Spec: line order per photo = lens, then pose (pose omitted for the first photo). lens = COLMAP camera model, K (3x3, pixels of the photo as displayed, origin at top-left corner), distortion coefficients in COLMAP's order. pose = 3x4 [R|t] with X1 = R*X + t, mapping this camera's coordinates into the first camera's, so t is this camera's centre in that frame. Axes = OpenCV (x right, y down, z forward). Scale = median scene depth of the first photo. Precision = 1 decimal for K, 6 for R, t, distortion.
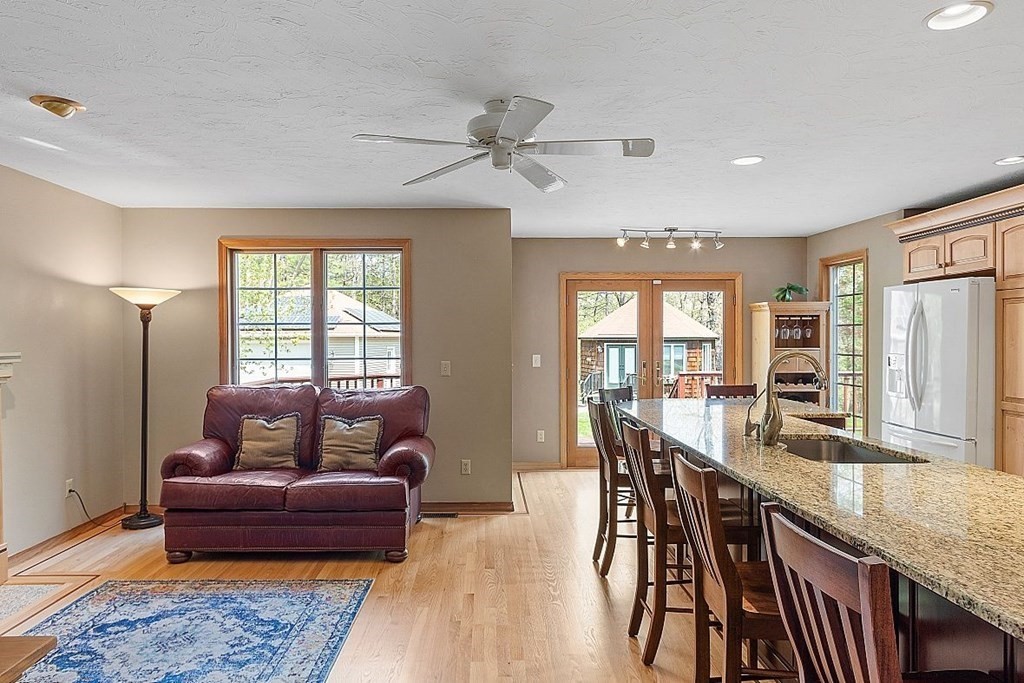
lens RADIAL K [[642.5, 0, 493.8], [0, 642.5, 342.0], [0, 0, 1]] dist [-0.006336, -0.002415]
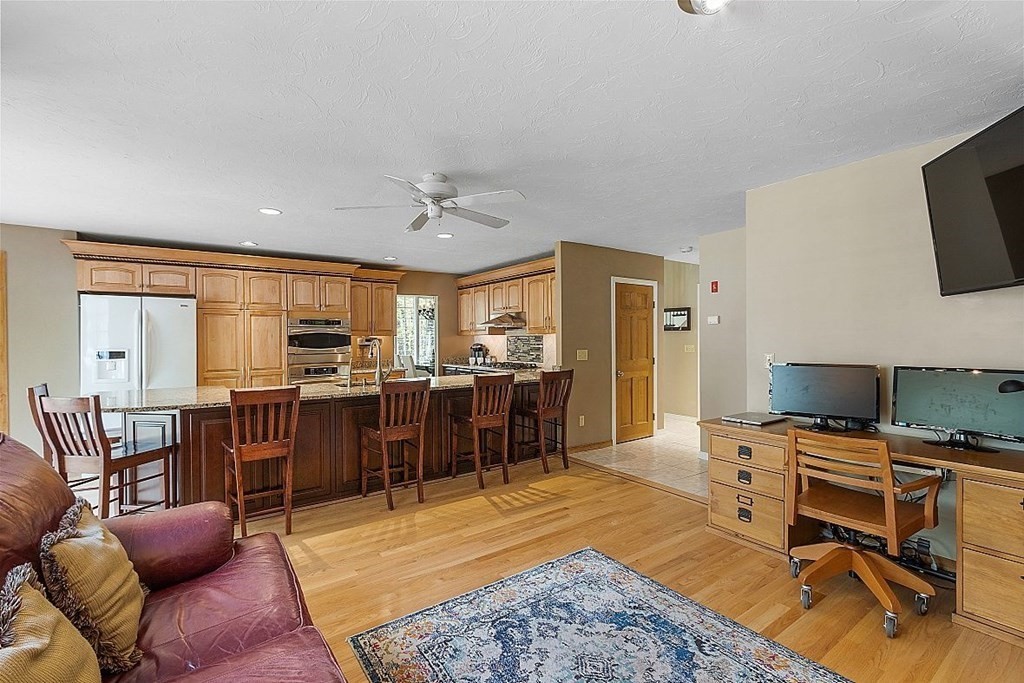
lens RADIAL K [[452.1, 0, 505.5], [0, 452.1, 343.8], [0, 0, 1]] dist [0.003054, -0.000623]
pose [[-0.572577, -0.003331, 0.819844, -0.458719], [0.014738, 0.999788, 0.014355, 0.005700], [-0.819719, 0.020302, -0.572407, 0.709281]]
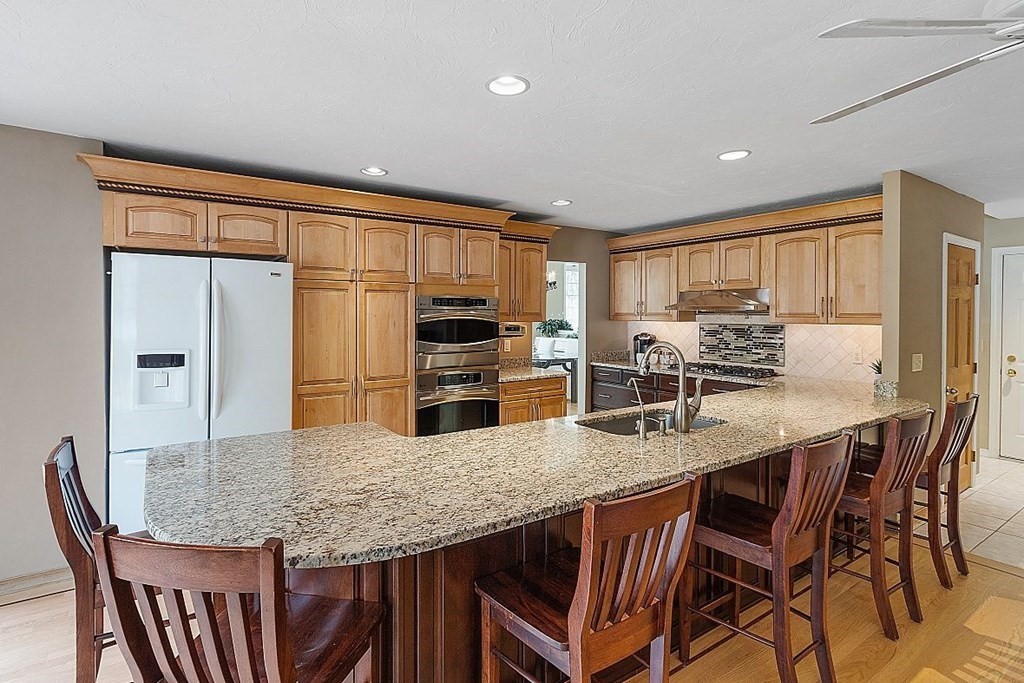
lens RADIAL K [[513.8, 0, 507.6], [0, 513.8, 316.1], [0, 0, 1]] dist [0.007092, 0.000424]
pose [[-0.558763, -0.003157, 0.829322, -0.057485], [0.004070, 0.999970, 0.006549, -0.017240], [-0.829318, 0.007035, -0.558733, 0.813596]]
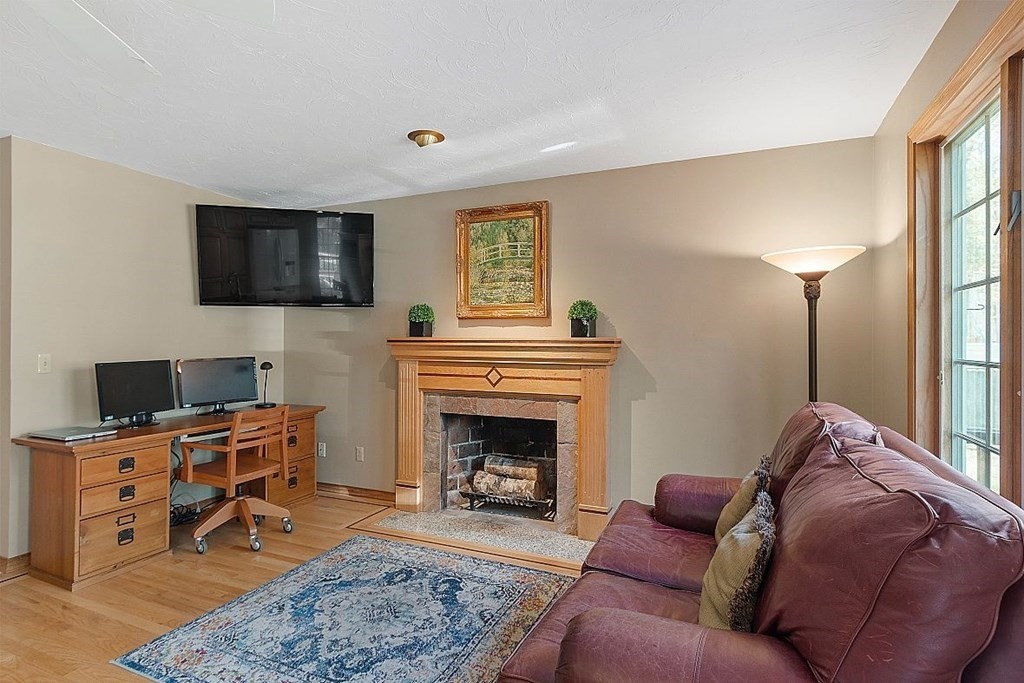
lens RADIAL K [[531.9, 0, 492.8], [0, 531.9, 342.3], [0, 0, 1]] dist [0.009892, 0.001168]
pose [[-0.427281, 0.004735, -0.904107, 0.100294], [-0.007713, 0.999931, 0.008883, 0.010571], [0.904086, 0.010769, -0.427215, 0.747969]]
